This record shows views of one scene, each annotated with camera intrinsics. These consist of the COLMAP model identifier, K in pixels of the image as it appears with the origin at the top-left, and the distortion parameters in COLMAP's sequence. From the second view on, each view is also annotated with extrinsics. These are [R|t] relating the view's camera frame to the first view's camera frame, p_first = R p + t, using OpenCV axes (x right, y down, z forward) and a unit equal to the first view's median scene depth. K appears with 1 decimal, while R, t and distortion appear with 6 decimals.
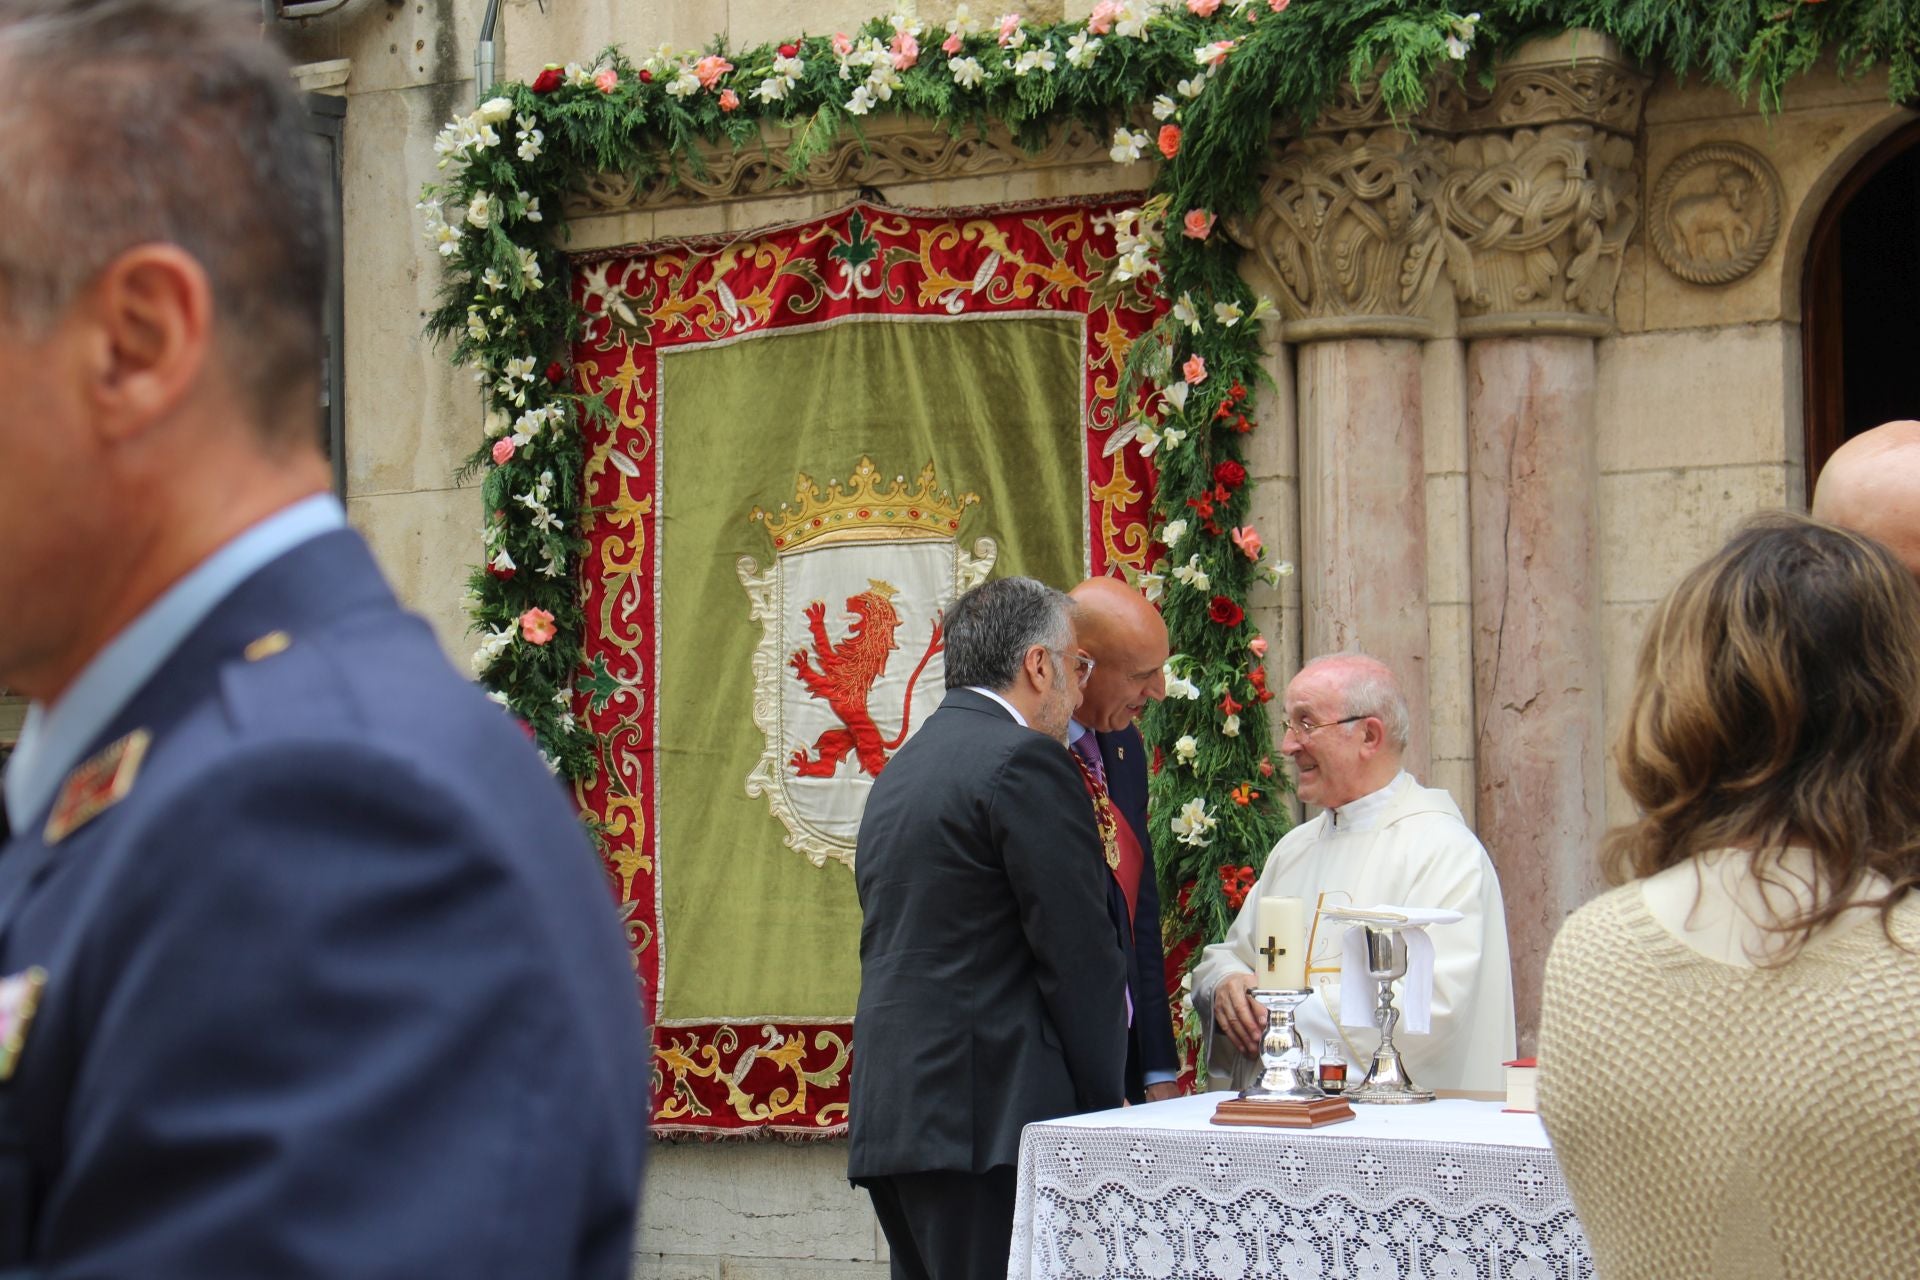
lens RADIAL K [[4579.8, 0, 960.0], [0, 4579.8, 640.0], [0, 0, 1]] dist [0.027035, 0.283705]
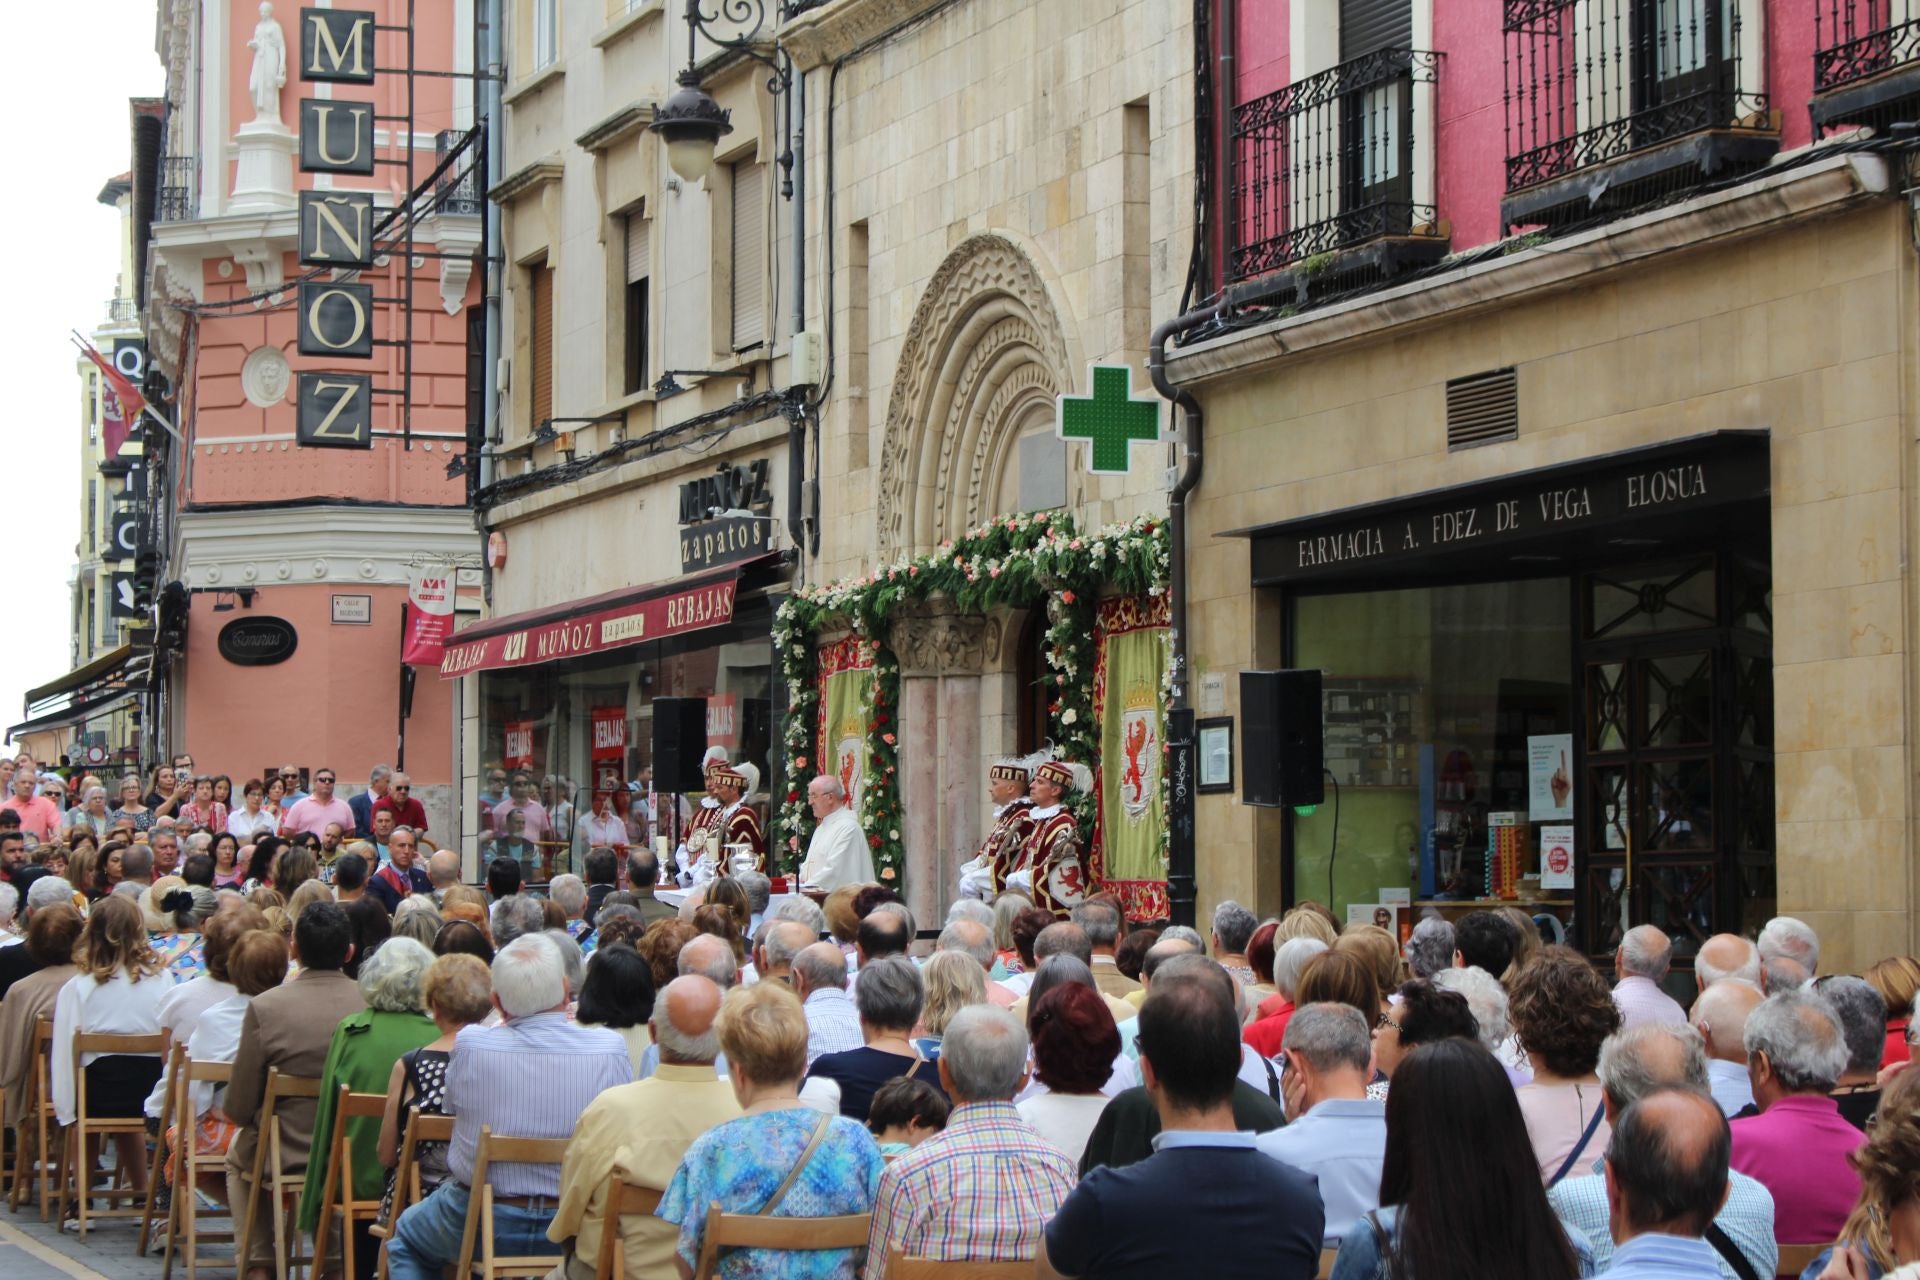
lens RADIAL K [[4621.4, 0, 960.0], [0, 4621.4, 640.0], [0, 0, 1]] dist [0.009511, 0.703832]
pose [[0.787159, -0.022670, -0.616334, 2.093007], [0.018066, 0.999743, -0.013698, -0.044463], [0.616486, -0.000352, 0.787366, -1.562534]]
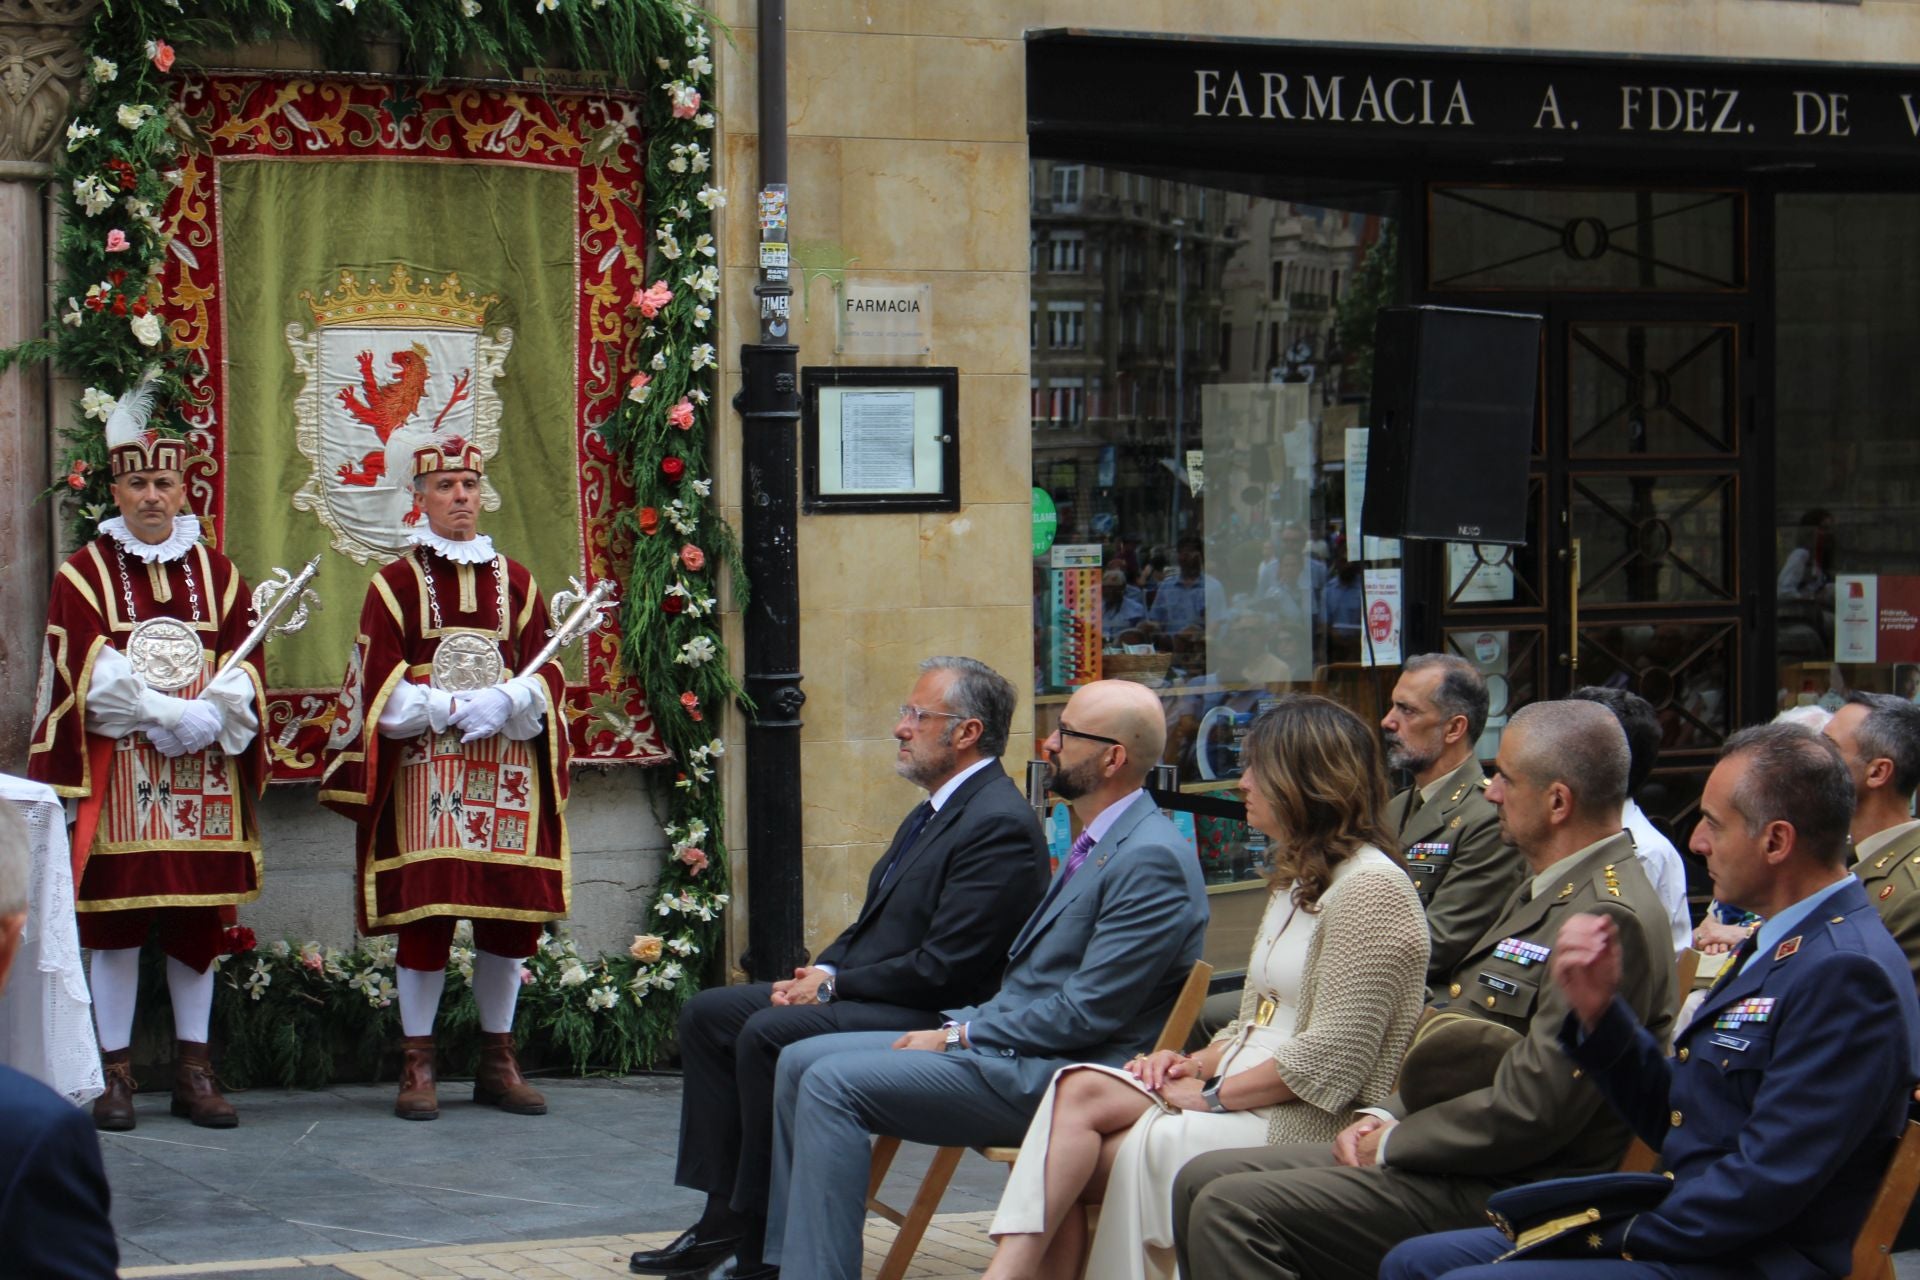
lens RADIAL K [[4579.8, 0, 960.0], [0, 4579.8, 640.0], [0, 0, 1]] dist [0.027035, 0.283705]
pose [[0.486713, -0.020823, 0.873314, -0.637026], [-0.039004, 0.998201, 0.045539, -0.015236], [-0.872691, -0.056227, 0.485025, -0.062855]]
